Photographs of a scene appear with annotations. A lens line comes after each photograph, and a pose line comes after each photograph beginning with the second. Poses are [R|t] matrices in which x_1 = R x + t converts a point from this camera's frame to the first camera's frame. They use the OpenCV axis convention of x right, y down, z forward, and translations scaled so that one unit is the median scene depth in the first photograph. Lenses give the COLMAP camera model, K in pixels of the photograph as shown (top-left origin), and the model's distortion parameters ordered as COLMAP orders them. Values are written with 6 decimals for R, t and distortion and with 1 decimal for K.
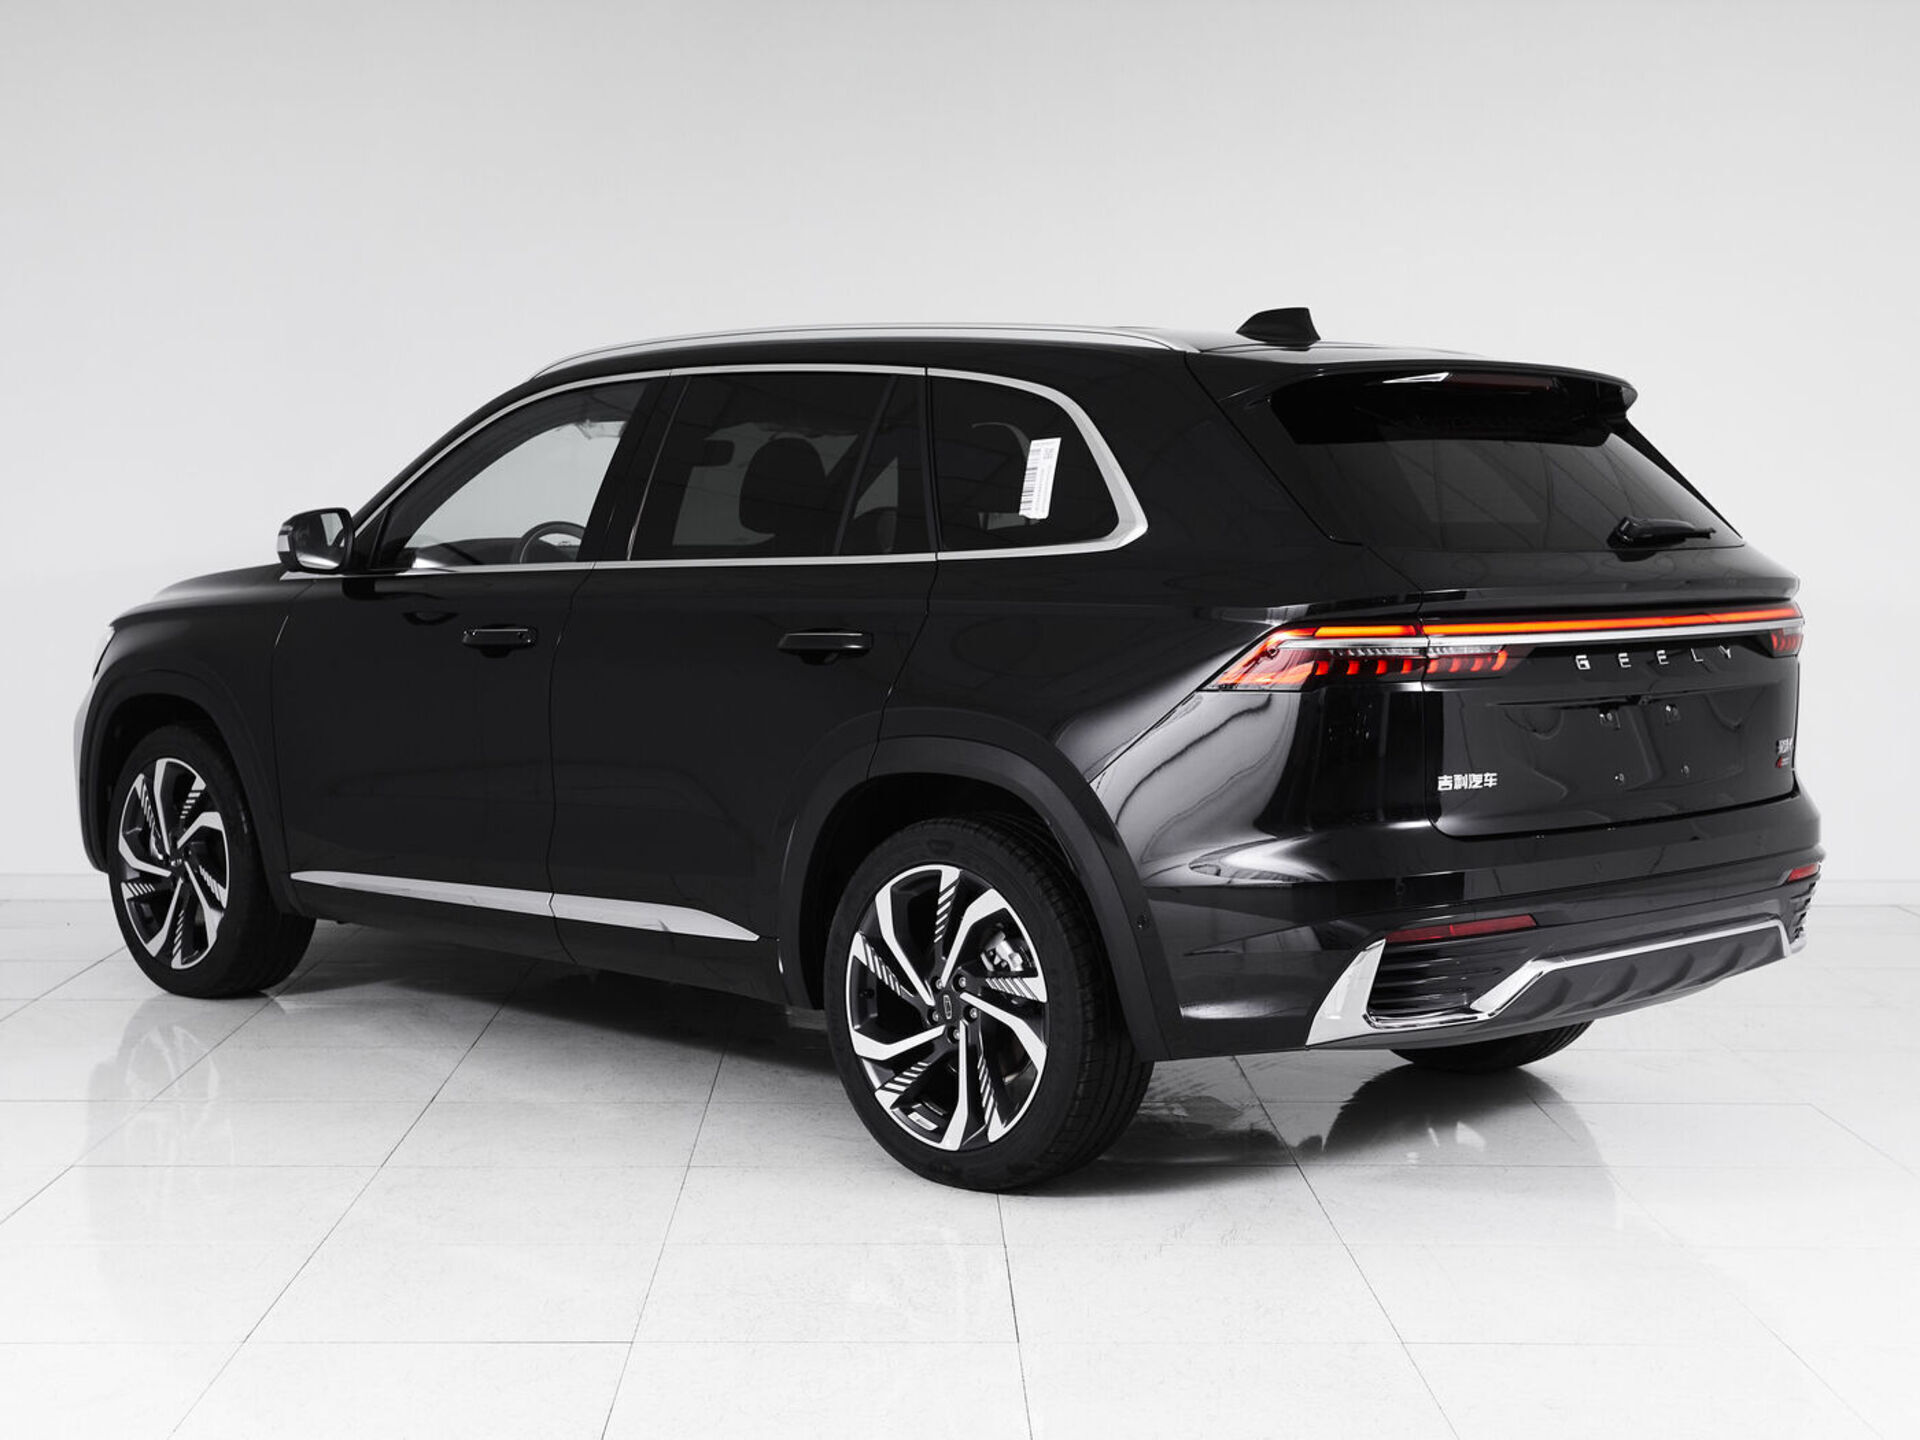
lens RADIAL K [[2566.6, 0, 960.0], [0, 2566.6, 720.0], [0, 0, 1]] dist [-0.011402, -0.014775]
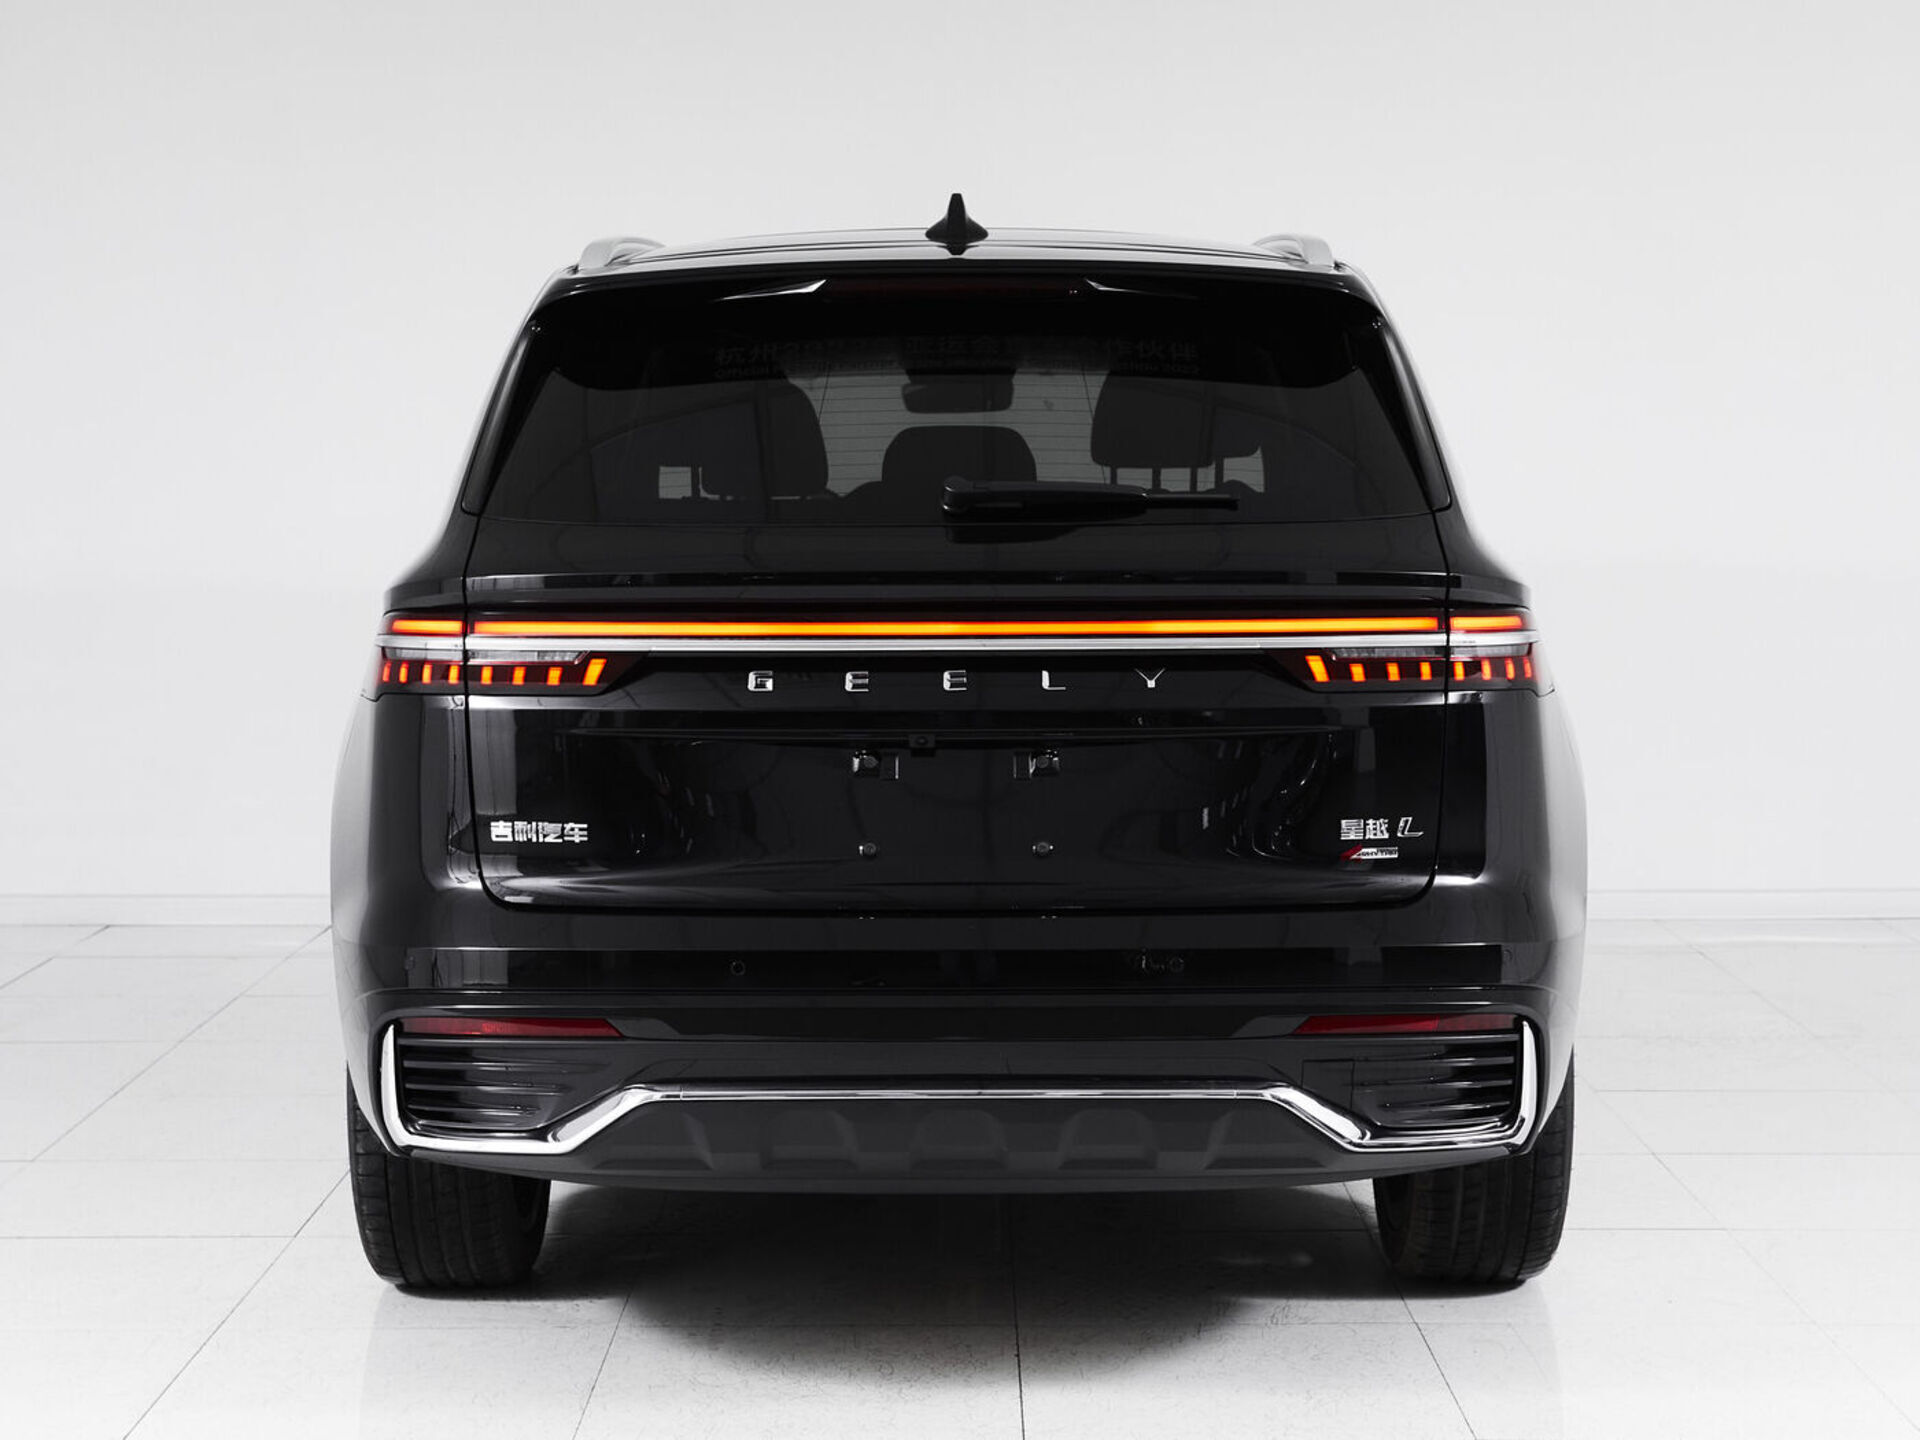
lens RADIAL K [[2566.6, 0, 960.0], [0, 2566.6, 720.0], [0, 0, 1]] dist [-0.011402, -0.014775]
pose [[0.861527, 0.063508, -0.503724, 0.540838], [-0.051251, 0.997956, 0.038165, -0.034557], [0.505118, -0.007064, 0.863021, 0.335238]]
